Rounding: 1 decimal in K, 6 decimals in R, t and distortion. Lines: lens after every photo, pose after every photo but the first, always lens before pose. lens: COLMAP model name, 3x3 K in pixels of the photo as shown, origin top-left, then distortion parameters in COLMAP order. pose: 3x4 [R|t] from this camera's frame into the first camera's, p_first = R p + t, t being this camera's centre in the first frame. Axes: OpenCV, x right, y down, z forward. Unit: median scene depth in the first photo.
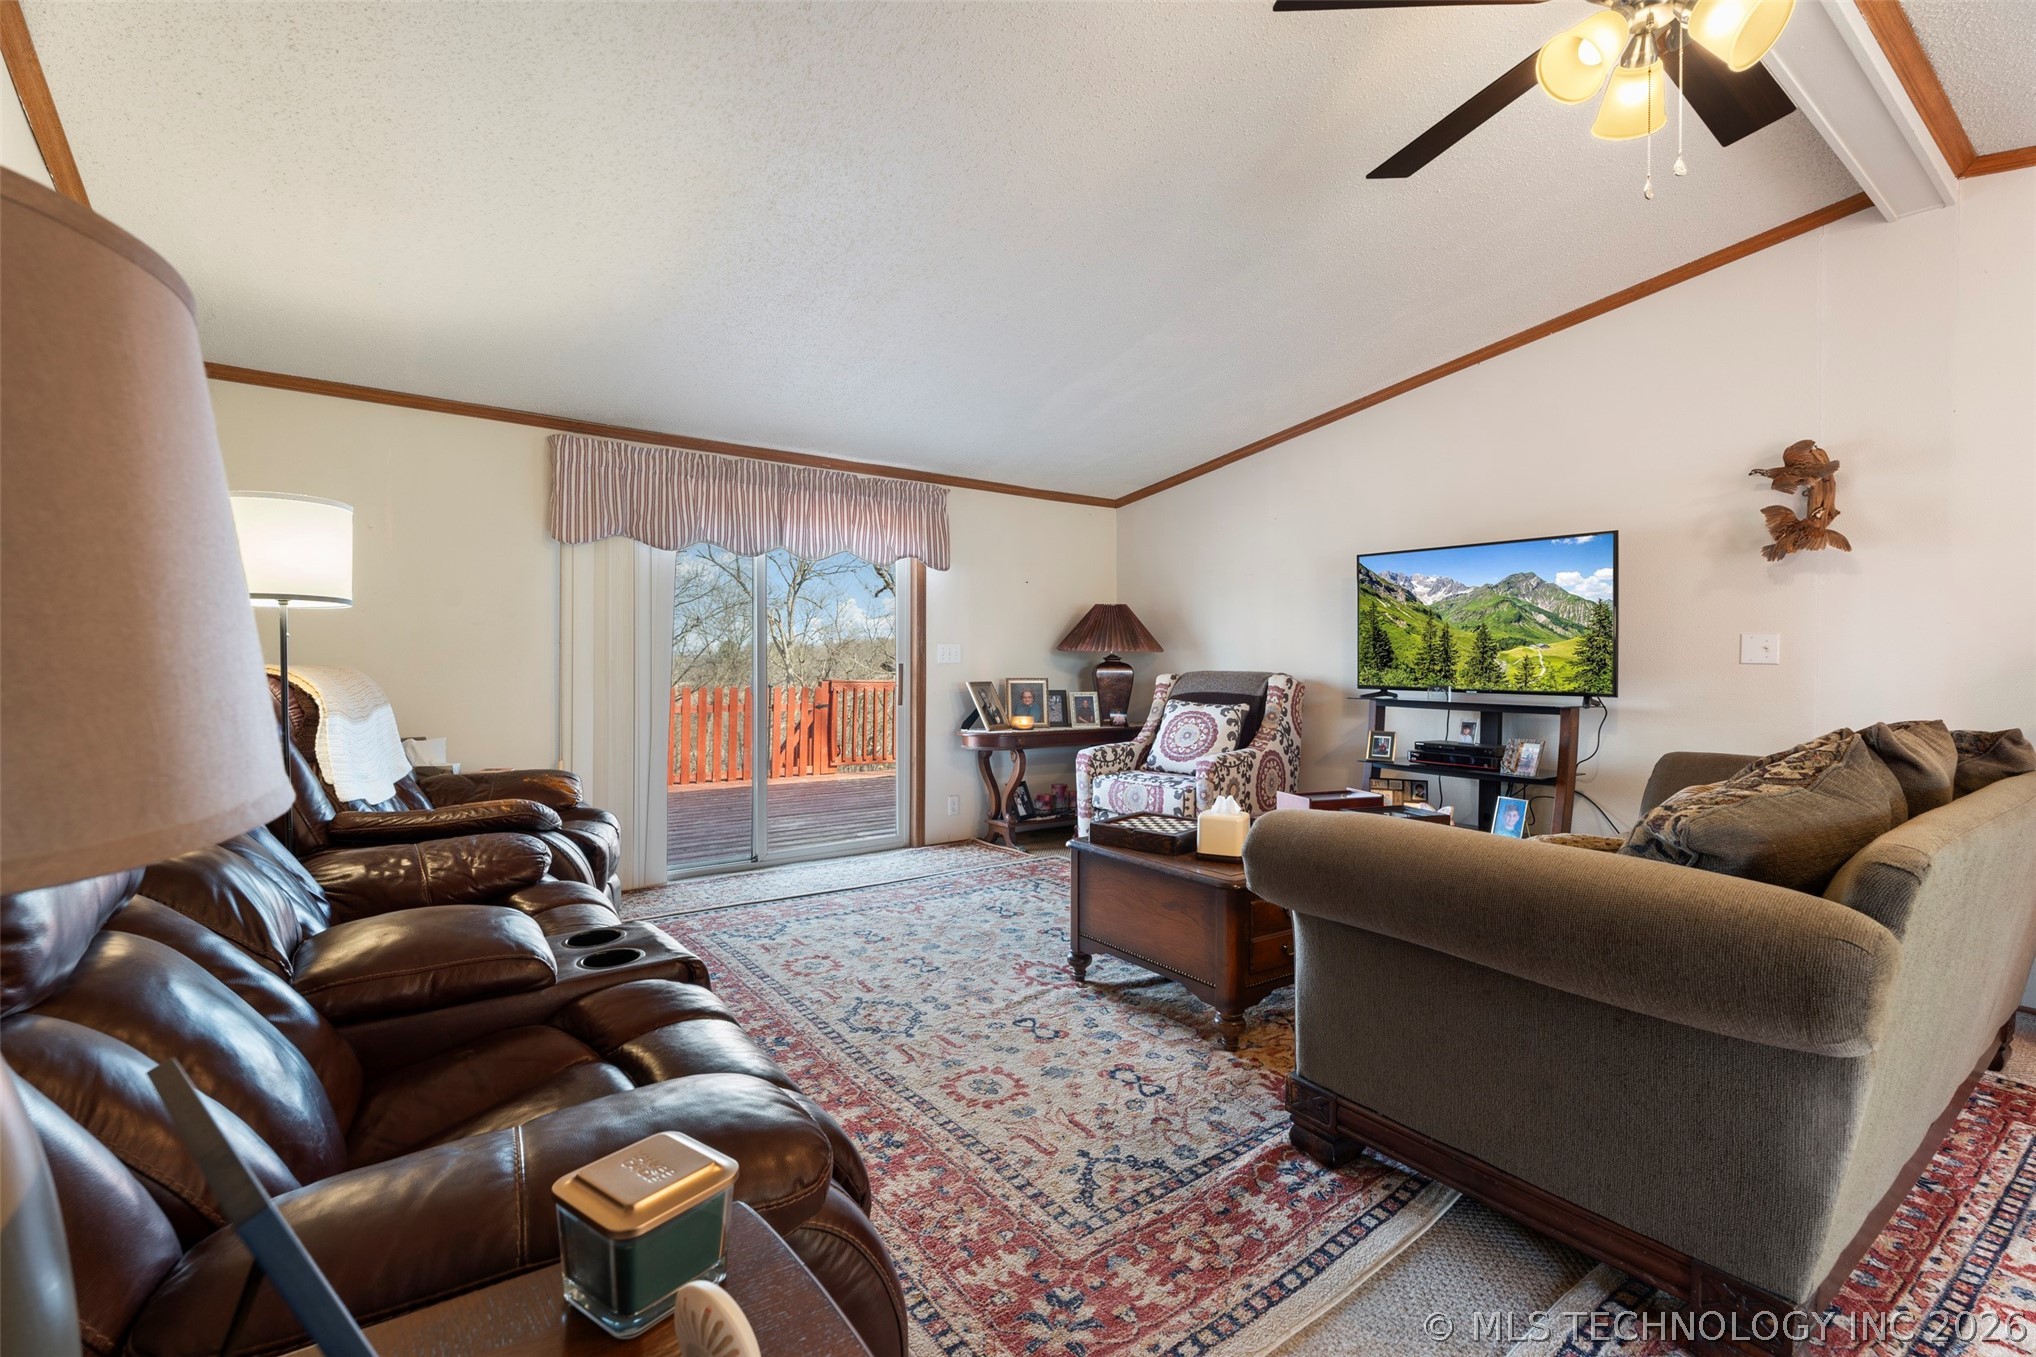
lens RADIAL K [[907.4, 0, 1020.9], [0, 907.4, 685.1], [0, 0, 1]] dist [0.000339, 0.000508]
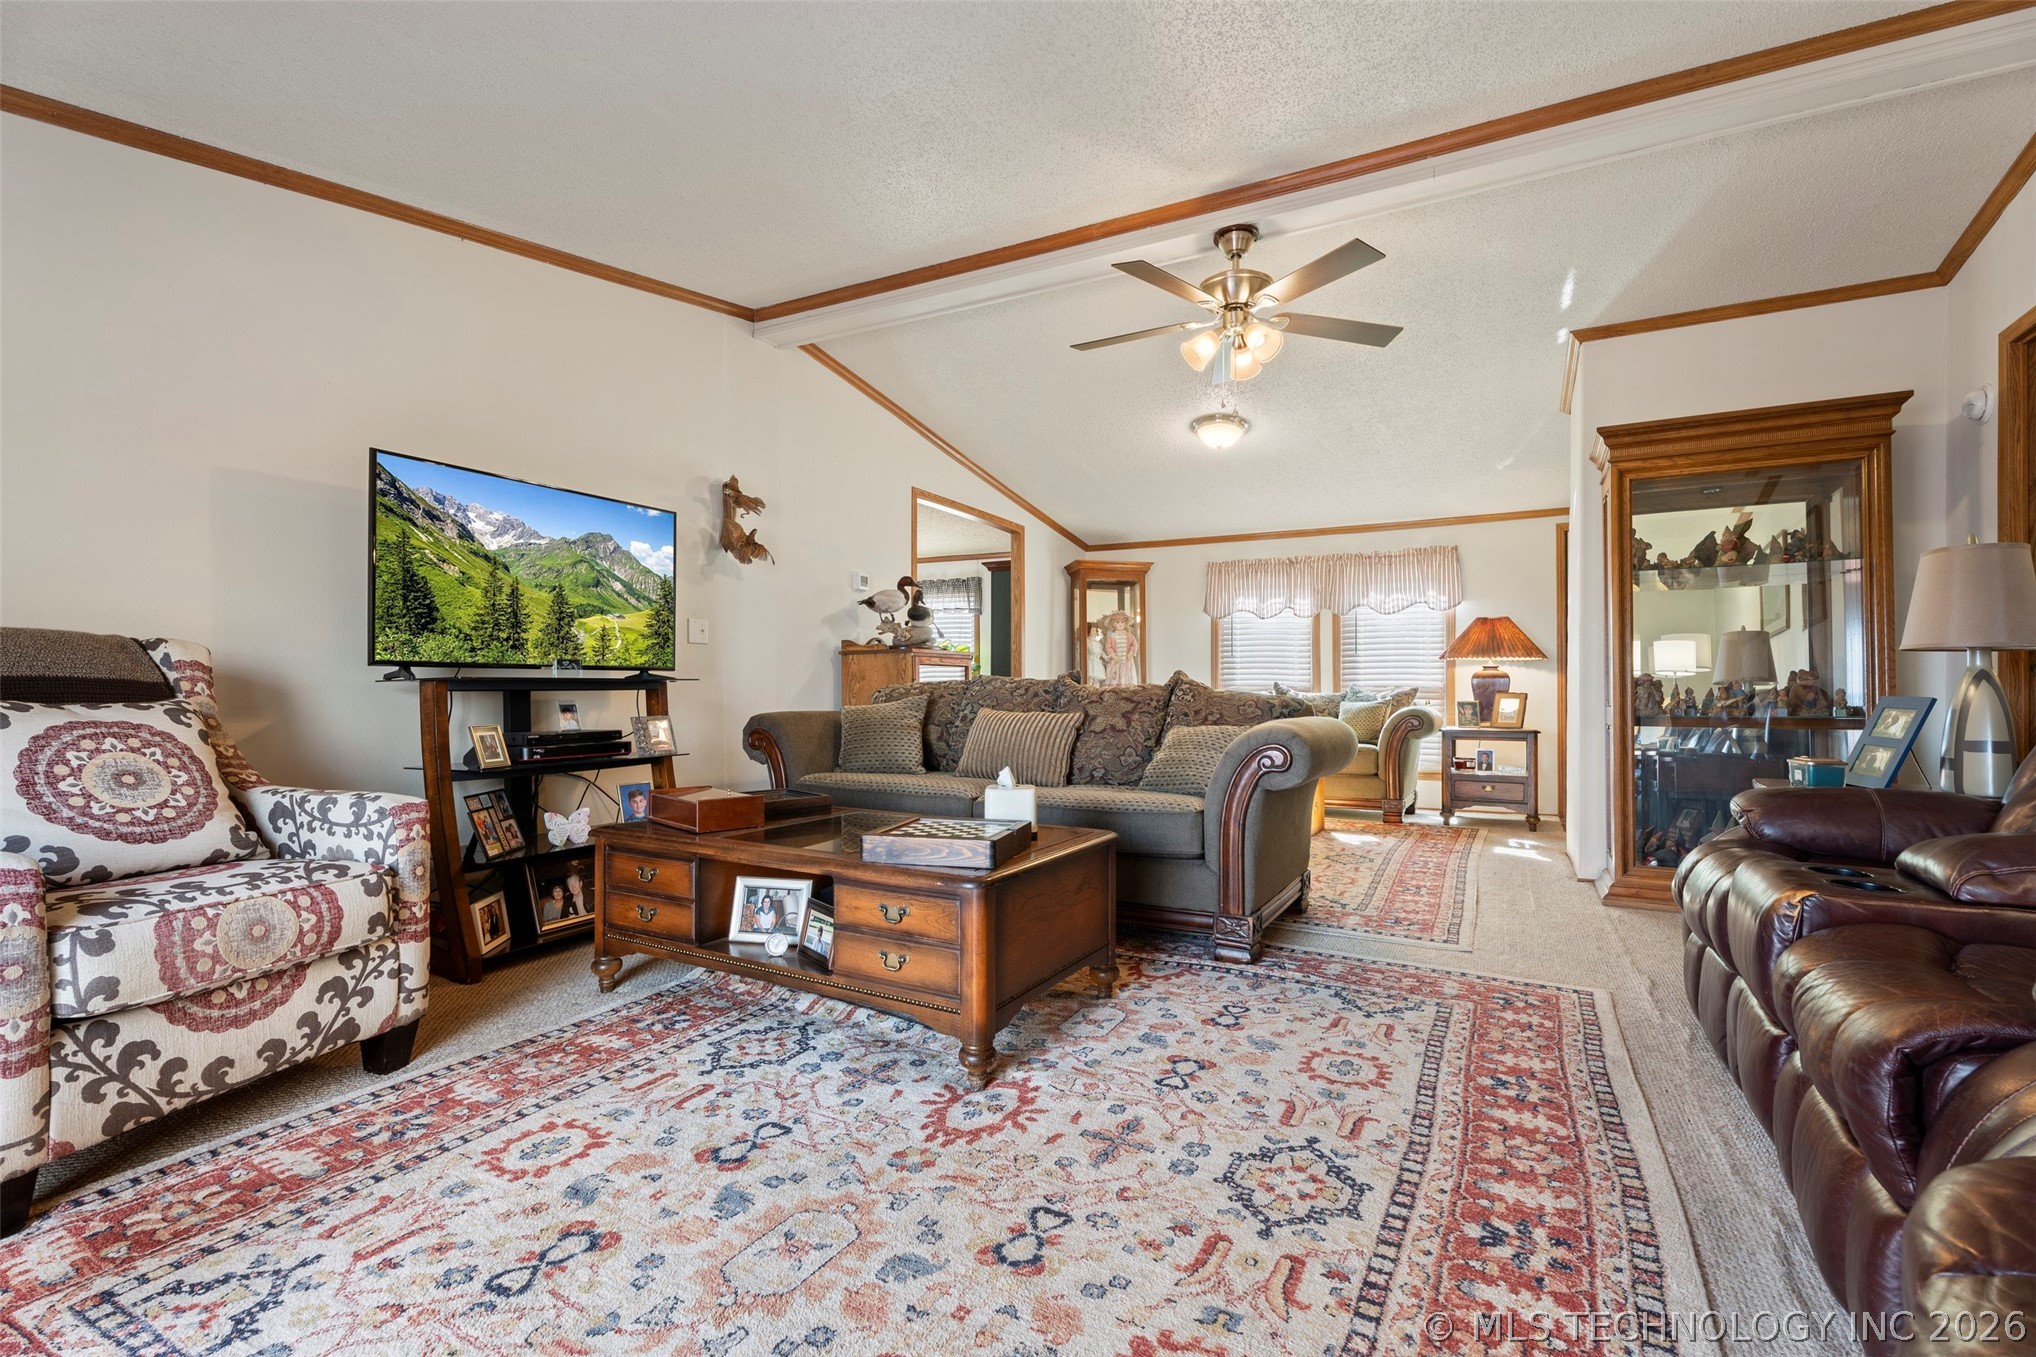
lens RADIAL K [[907.4, 0, 1020.9], [0, 907.4, 685.1], [0, 0, 1]] dist [0.000339, 0.000508]
pose [[-0.421179, -0.010442, 0.906917, -0.462925], [0.018355, 0.999631, 0.020033, 0.017249], [-0.906792, 0.025084, -0.420832, 1.057575]]
